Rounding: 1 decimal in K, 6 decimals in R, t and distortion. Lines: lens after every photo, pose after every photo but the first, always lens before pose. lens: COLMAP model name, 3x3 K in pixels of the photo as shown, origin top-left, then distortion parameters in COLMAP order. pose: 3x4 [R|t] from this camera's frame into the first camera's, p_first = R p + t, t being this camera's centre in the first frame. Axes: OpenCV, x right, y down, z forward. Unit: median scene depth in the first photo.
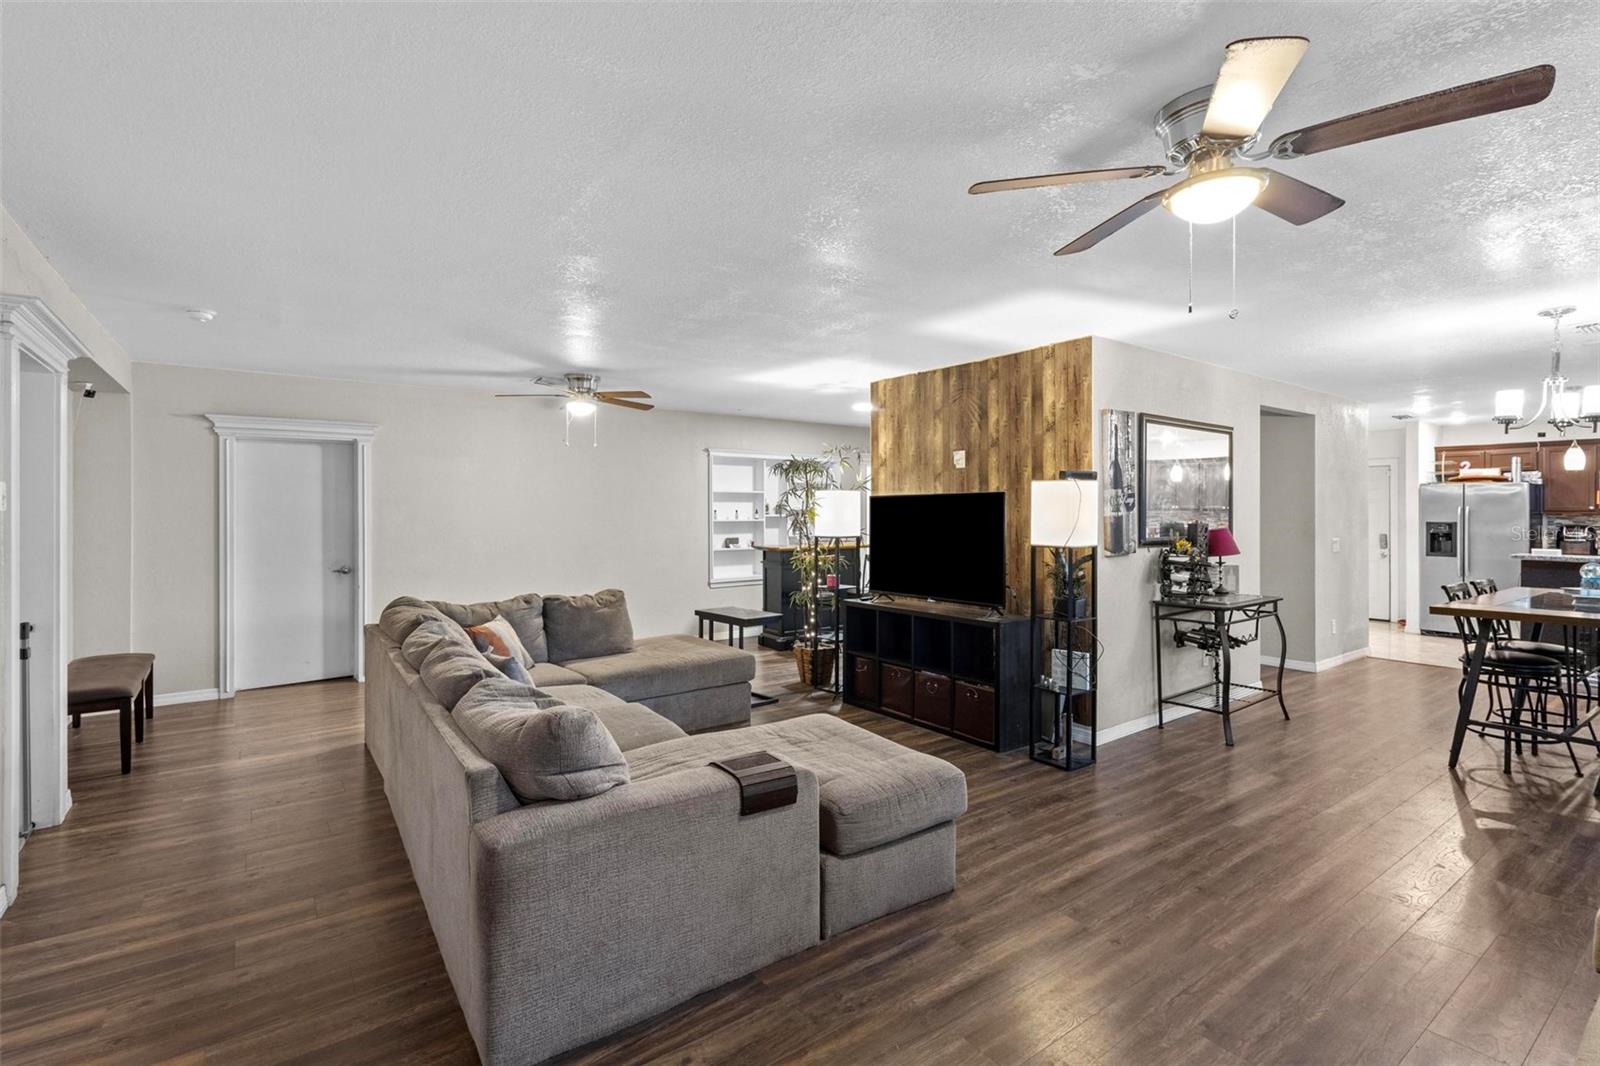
lens RADIAL K [[742.2, 0, 801.5], [0, 742.2, 513.2], [0, 0, 1]] dist [0.011963, -0.003044]
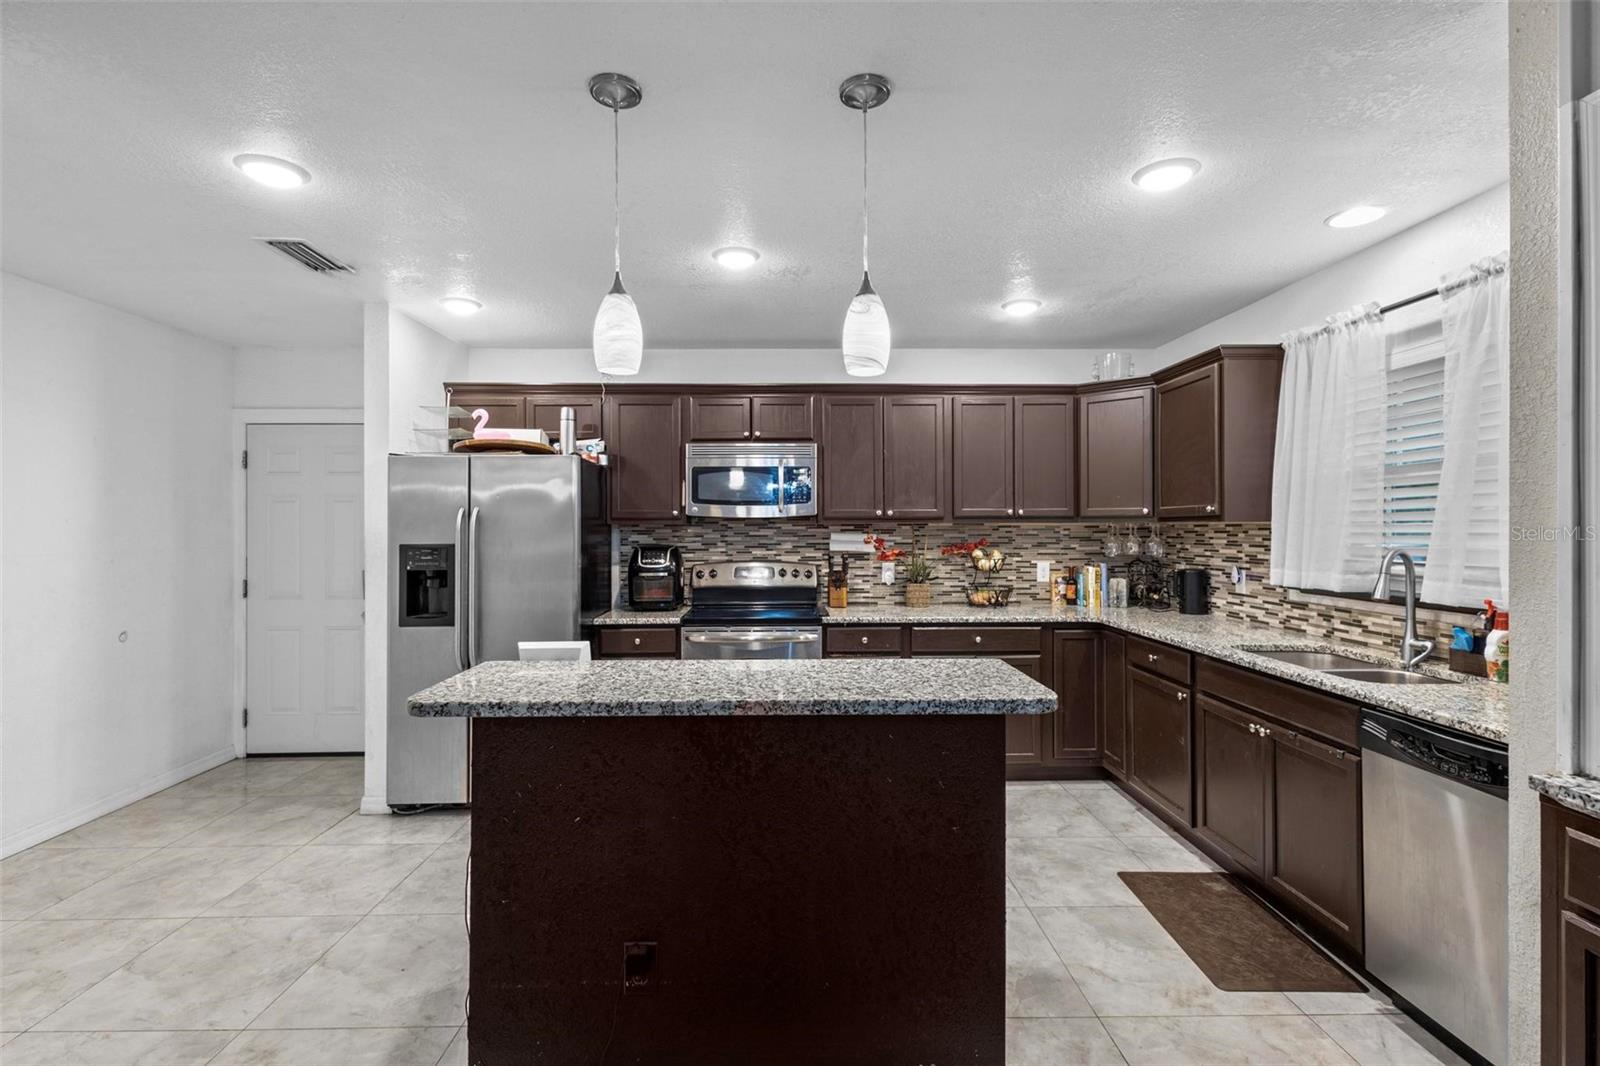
lens RADIAL K [[742.2, 0, 799.3], [0, 742.2, 525.6], [0, 0, 1]] dist [0.011963, -0.003044]
pose [[0.571720, -0.003494, 0.820441, 0.916279], [0.001559, 0.999994, 0.003172, 0.000358], [-0.820447, -0.000535, 0.571722, 0.852990]]
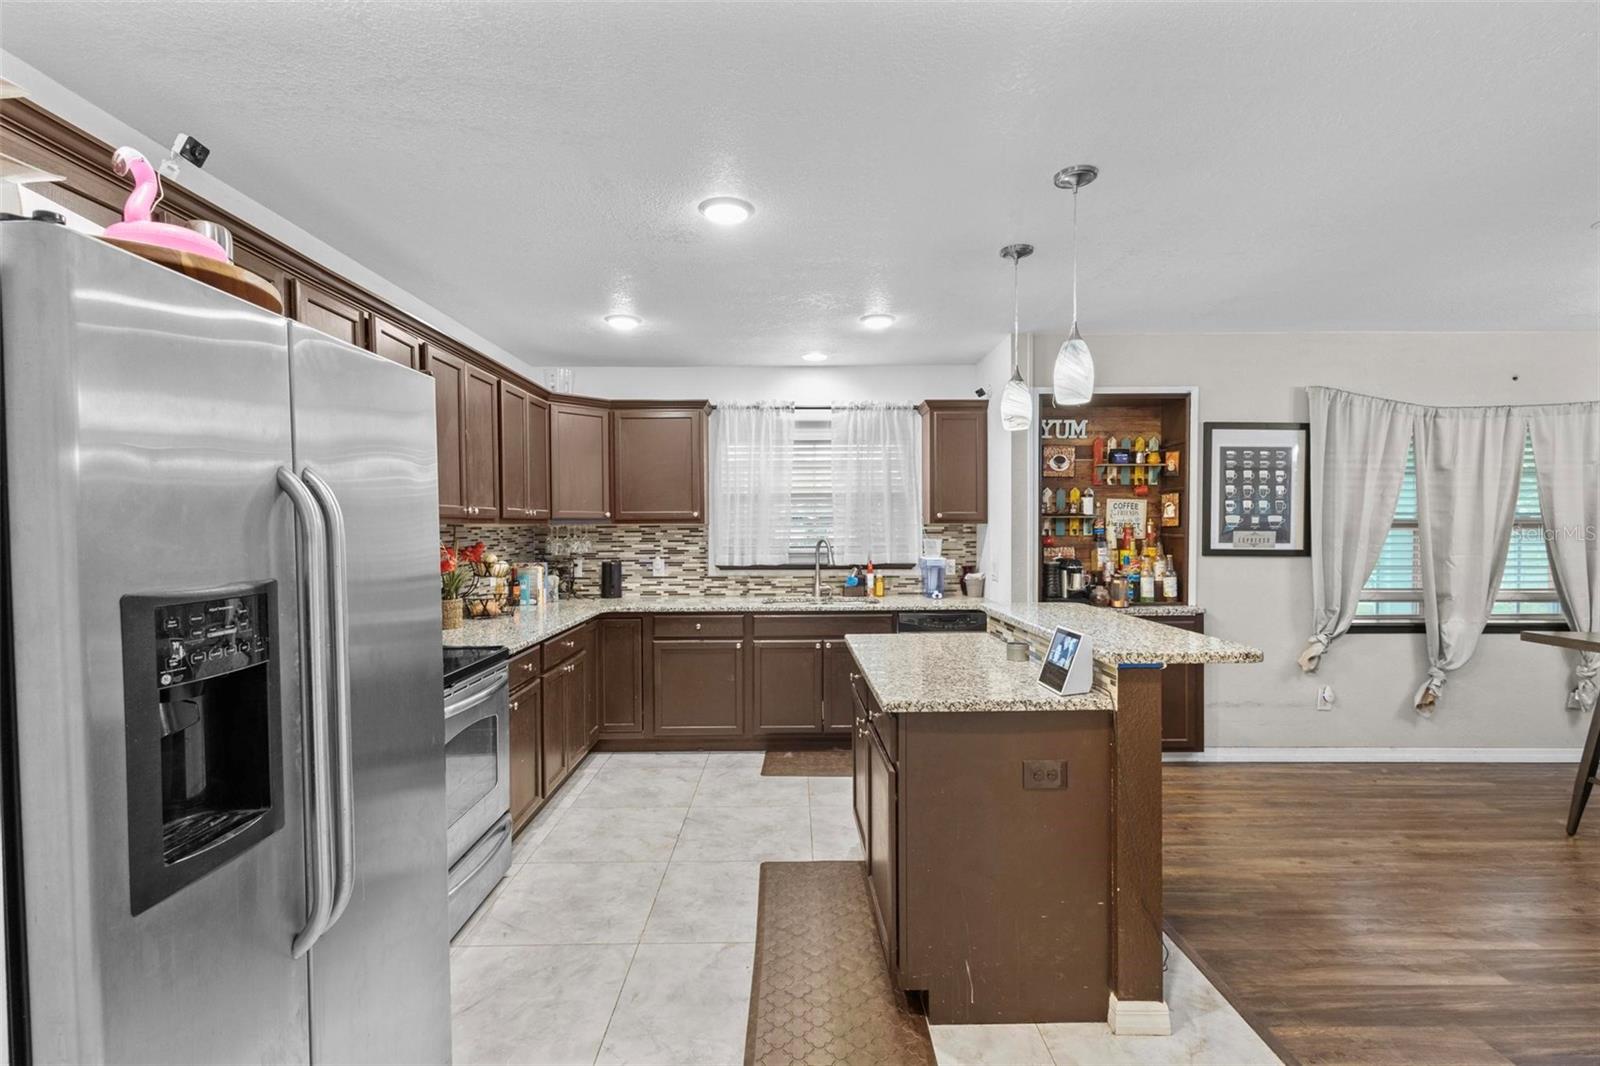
lens RADIAL K [[742.2, 0, 788.6], [0, 742.2, 529.4], [0, 0, 1]] dist [0.011963, -0.003044]
pose [[-0.806679, -0.005035, 0.590969, 1.023213], [0.000323, 0.999960, 0.008959, -0.001201], [-0.590990, 0.007418, -0.806645, 1.529642]]
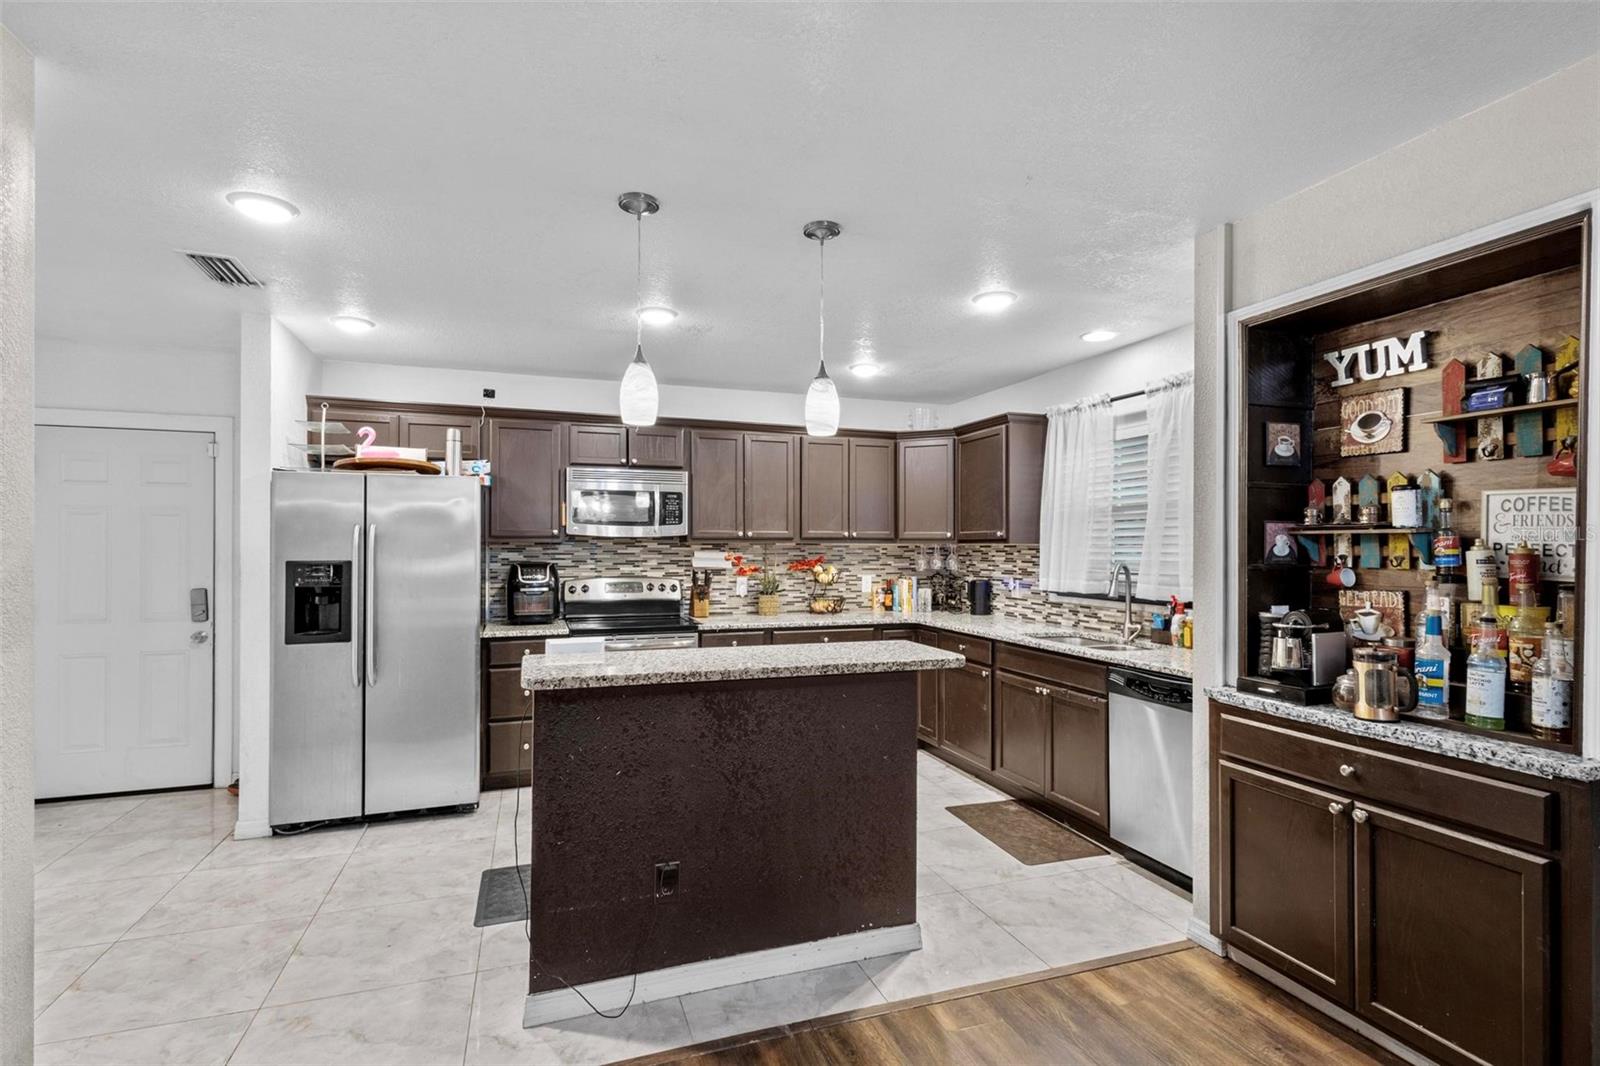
lens RADIAL K [[742.2, 0, 799.3], [0, 742.2, 544.2], [0, 0, 1]] dist [0.011963, -0.003044]
pose [[0.291644, 0.000794, 0.956527, 0.772958], [-0.005280, 0.999986, 0.000780, 0.000956], [-0.956512, -0.005278, 0.291644, 0.896850]]
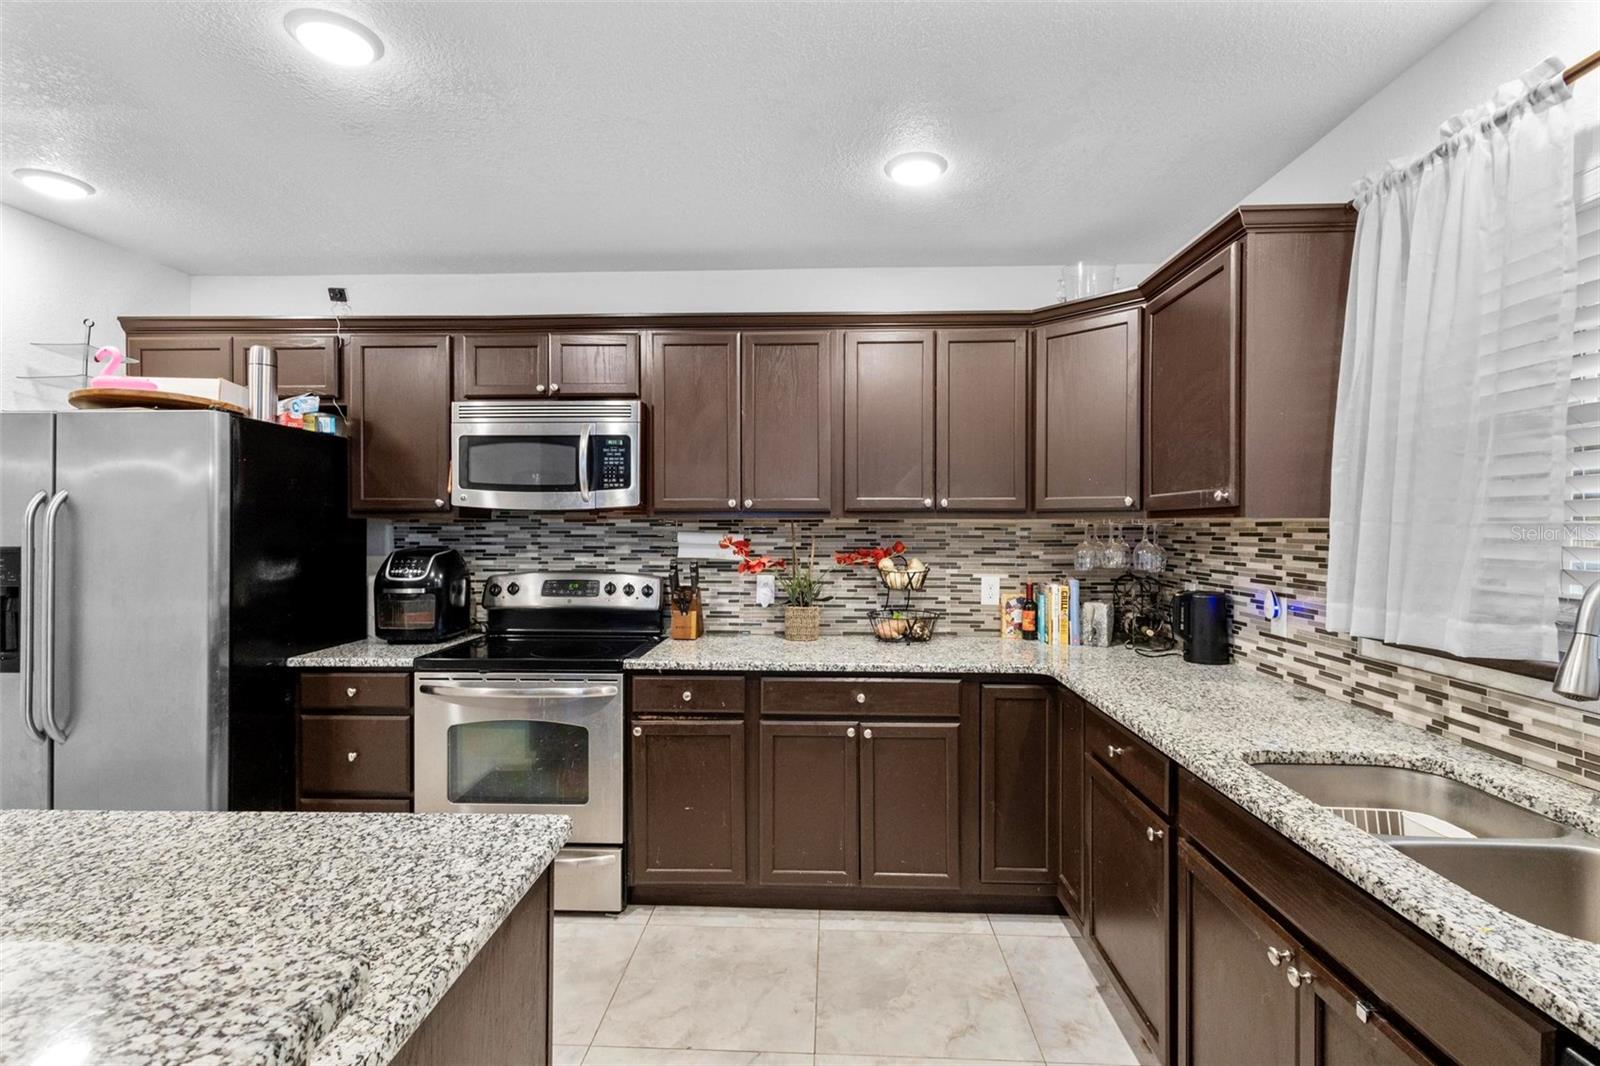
lens RADIAL K [[742.2, 0, 799.4], [0, 742.2, 528.6], [0, 0, 1]] dist [0.011963, -0.003044]
pose [[0.626468, -0.005477, 0.779428, 1.201009], [-0.003288, 0.999948, 0.009669, 0.002209], [-0.779440, -0.008620, 0.626418, 0.859385]]
